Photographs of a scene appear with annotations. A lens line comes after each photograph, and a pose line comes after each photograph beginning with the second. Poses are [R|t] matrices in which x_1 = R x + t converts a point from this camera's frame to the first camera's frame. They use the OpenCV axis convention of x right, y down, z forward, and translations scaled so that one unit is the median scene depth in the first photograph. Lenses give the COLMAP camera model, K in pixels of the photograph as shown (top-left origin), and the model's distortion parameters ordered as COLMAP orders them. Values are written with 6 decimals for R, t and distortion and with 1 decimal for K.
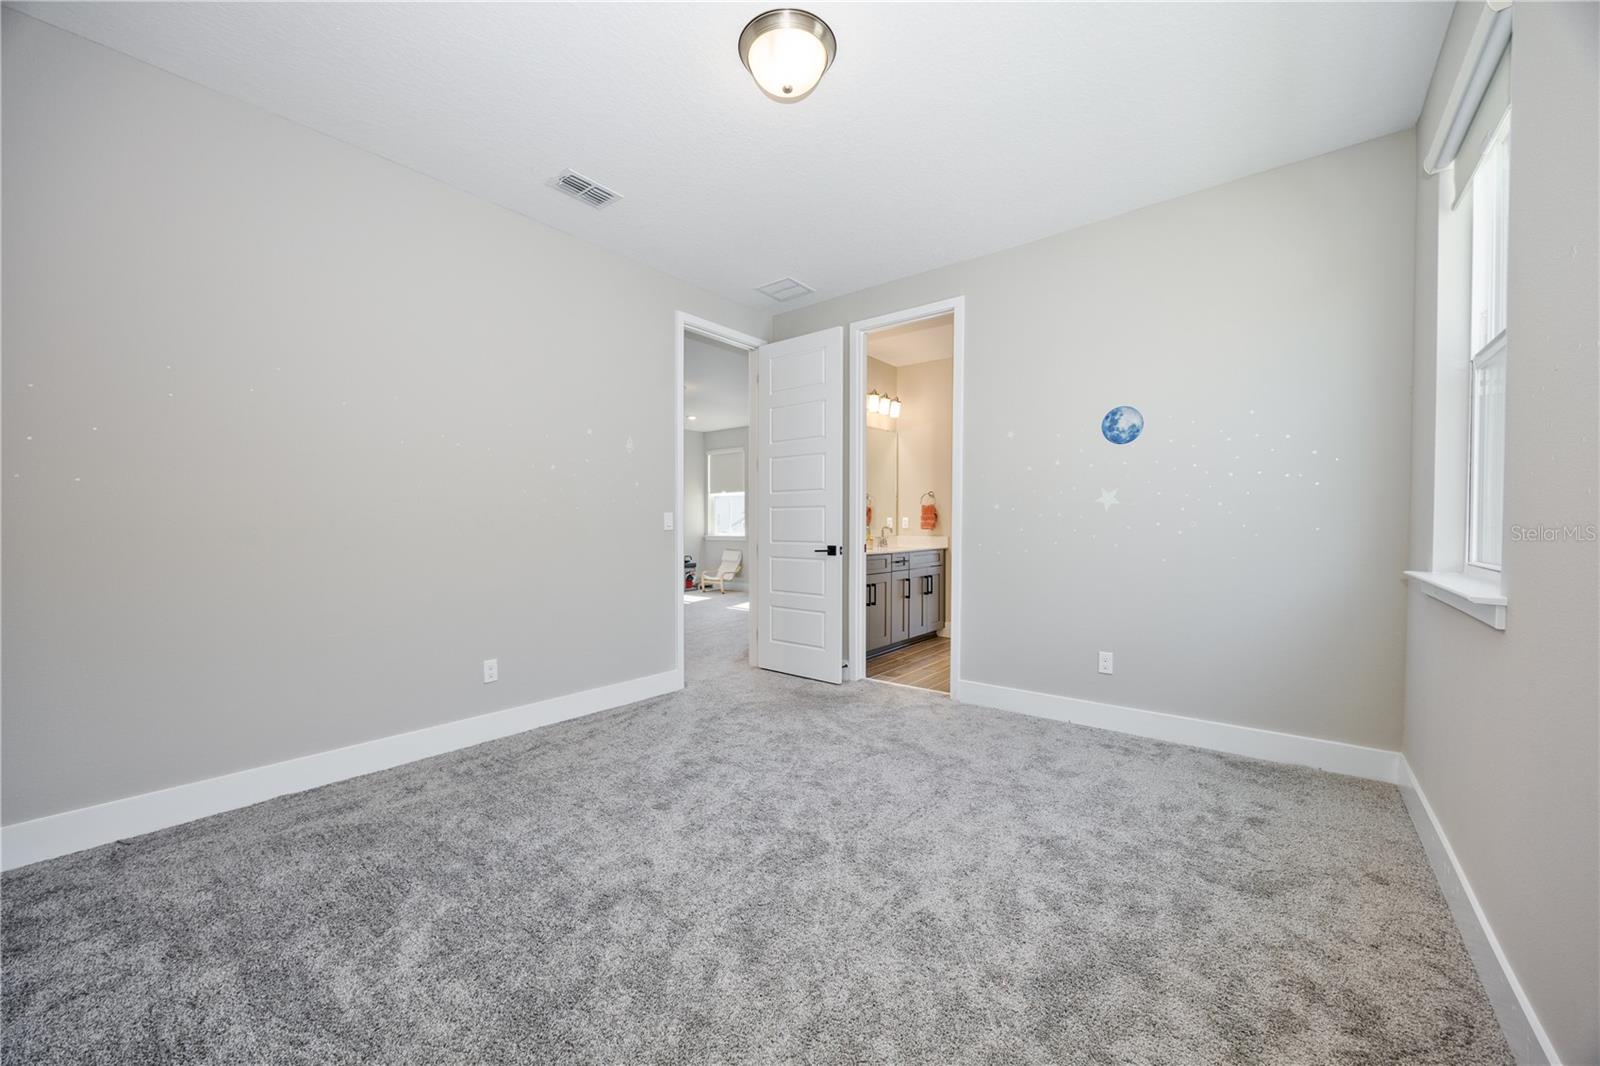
lens RADIAL K [[603.4, 0, 800.0], [0, 603.4, 533.0], [0, 0, 1]] dist [0.001067, 0.000052]
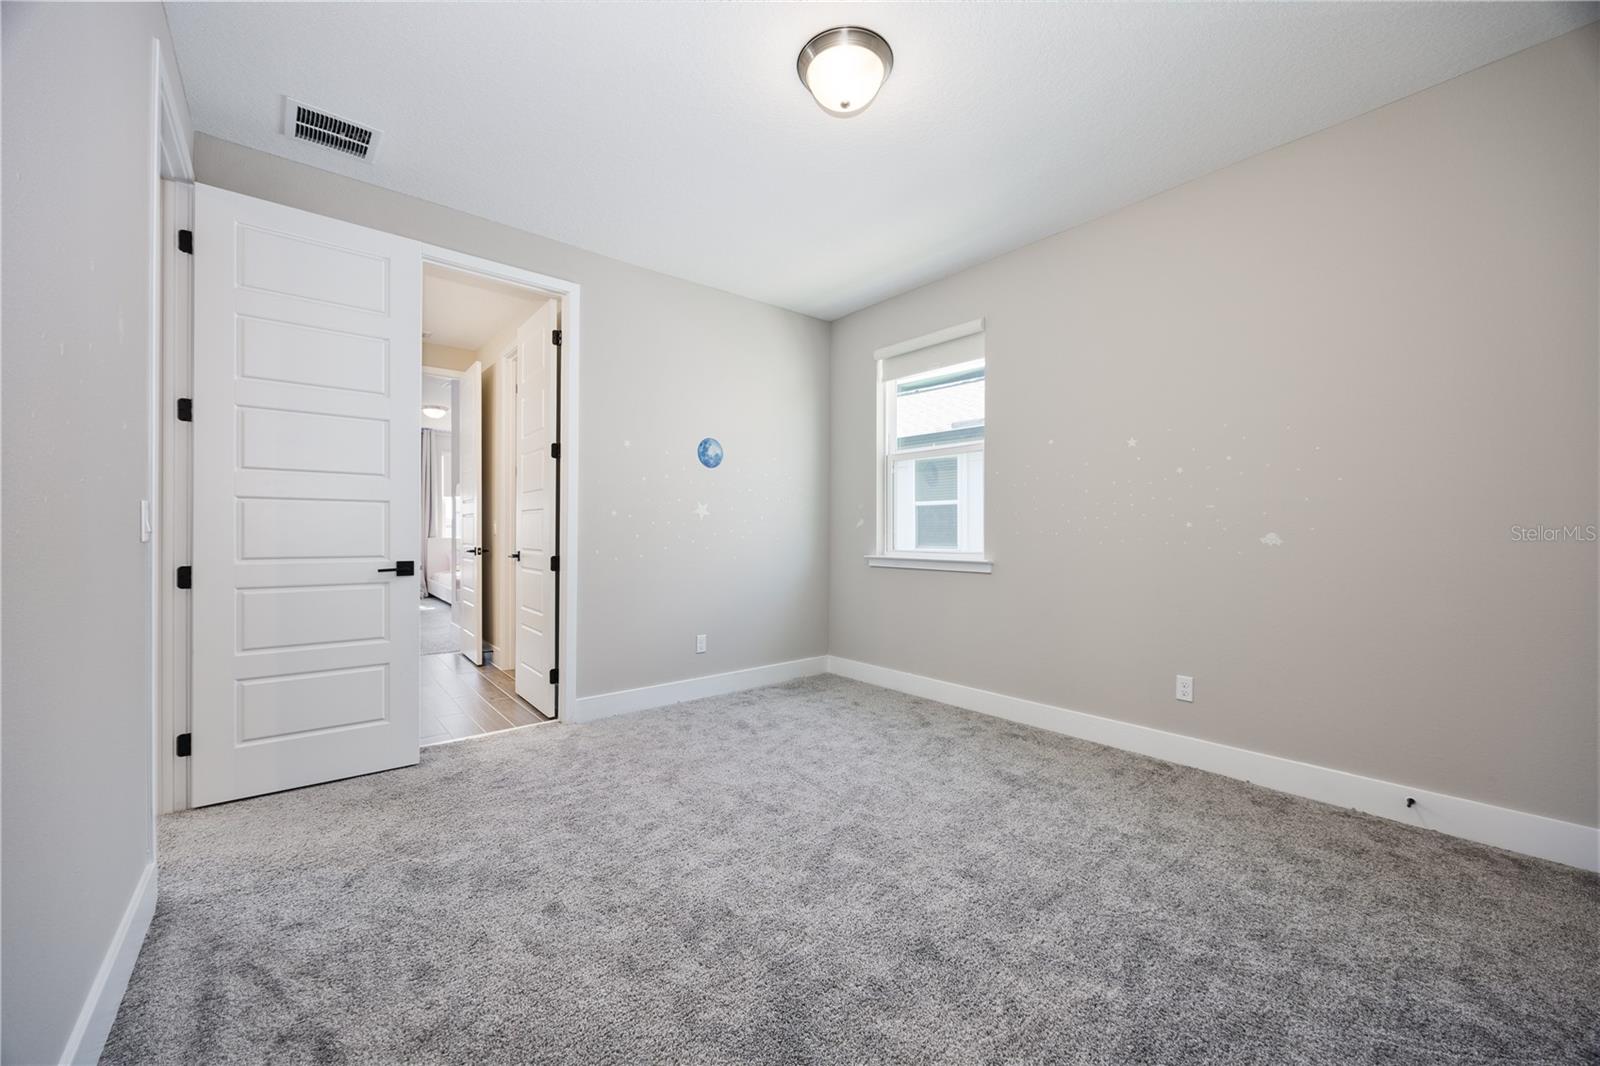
lens RADIAL K [[603.4, 0, 800.0], [0, 603.4, 533.0], [0, 0, 1]] dist [0.001067, 0.000052]
pose [[0.200117, -0.002199, 0.979769, -0.676274], [0.007145, 0.999974, 0.000785, -0.010492], [-0.979746, 0.006844, 0.200128, 0.569607]]
